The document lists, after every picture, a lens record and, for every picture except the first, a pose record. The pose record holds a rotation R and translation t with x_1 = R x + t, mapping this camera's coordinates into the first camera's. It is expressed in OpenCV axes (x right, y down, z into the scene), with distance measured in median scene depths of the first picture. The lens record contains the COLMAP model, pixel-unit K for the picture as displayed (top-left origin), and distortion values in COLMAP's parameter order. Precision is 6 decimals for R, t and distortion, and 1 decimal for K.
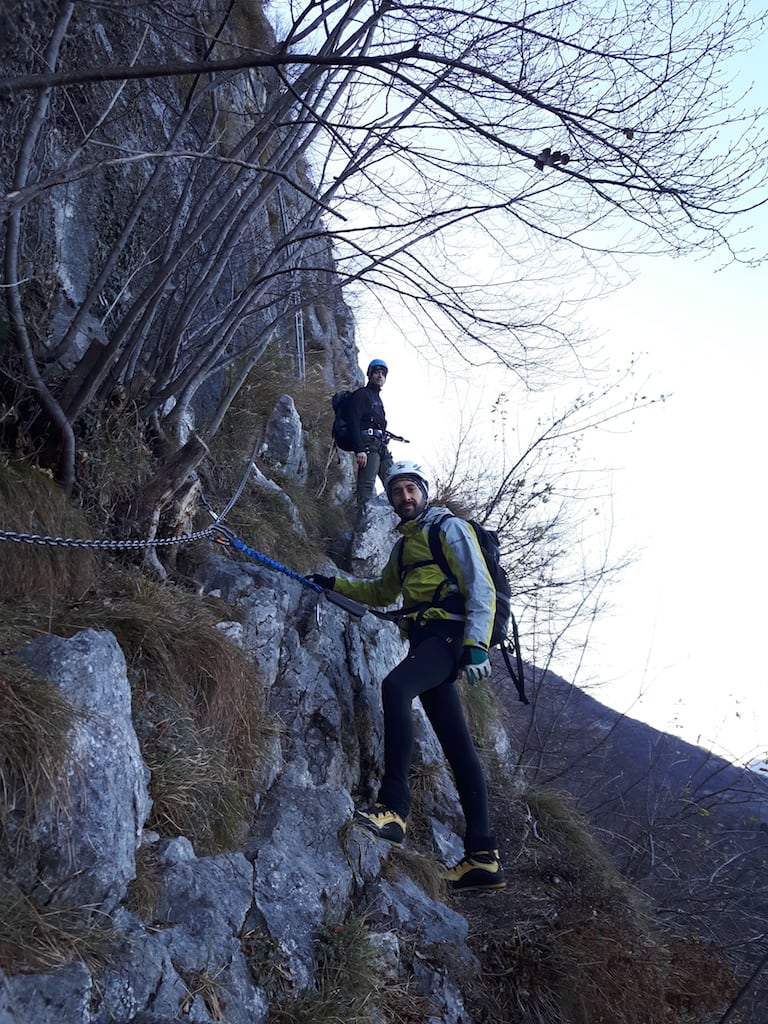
lens RADIAL K [[850.3, 0, 382.7], [0, 850.3, 525.4], [0, 0, 1]] dist [0.122171, -0.270368]
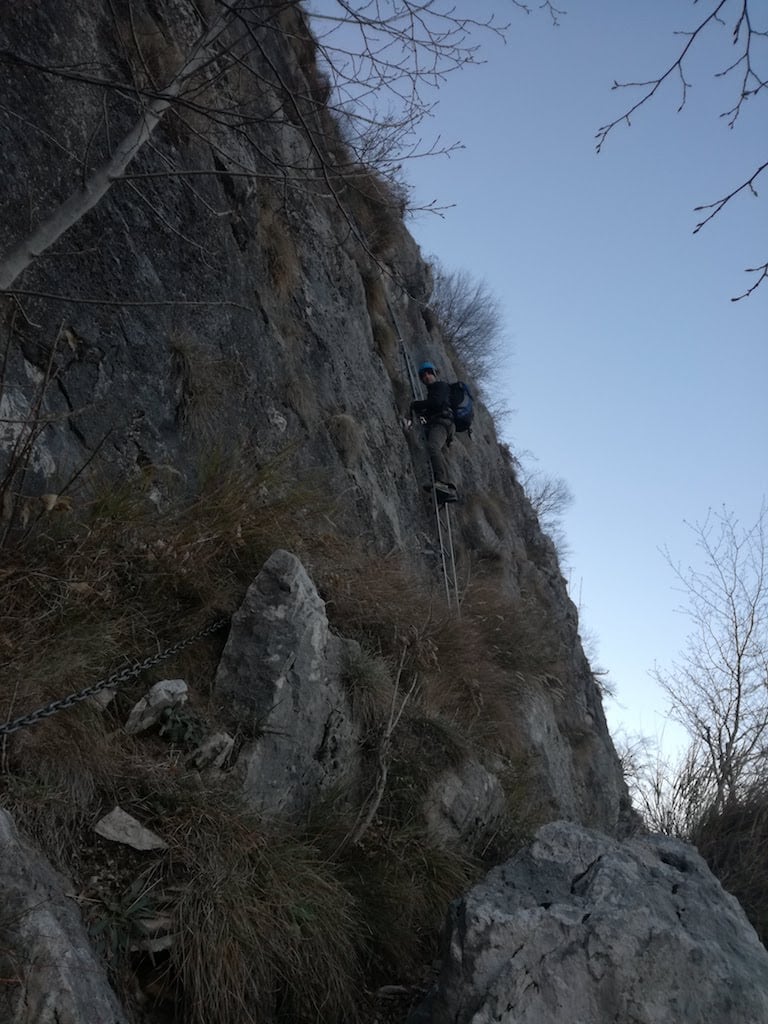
lens RADIAL K [[850.3, 0, 382.7], [0, 850.3, 525.4], [0, 0, 1]] dist [0.122171, -0.270368]
pose [[0.961859, -0.147034, -0.230671, 0.020884], [0.074402, 0.952088, -0.296635, -0.044032], [0.263234, 0.268158, 0.926714, 0.627530]]
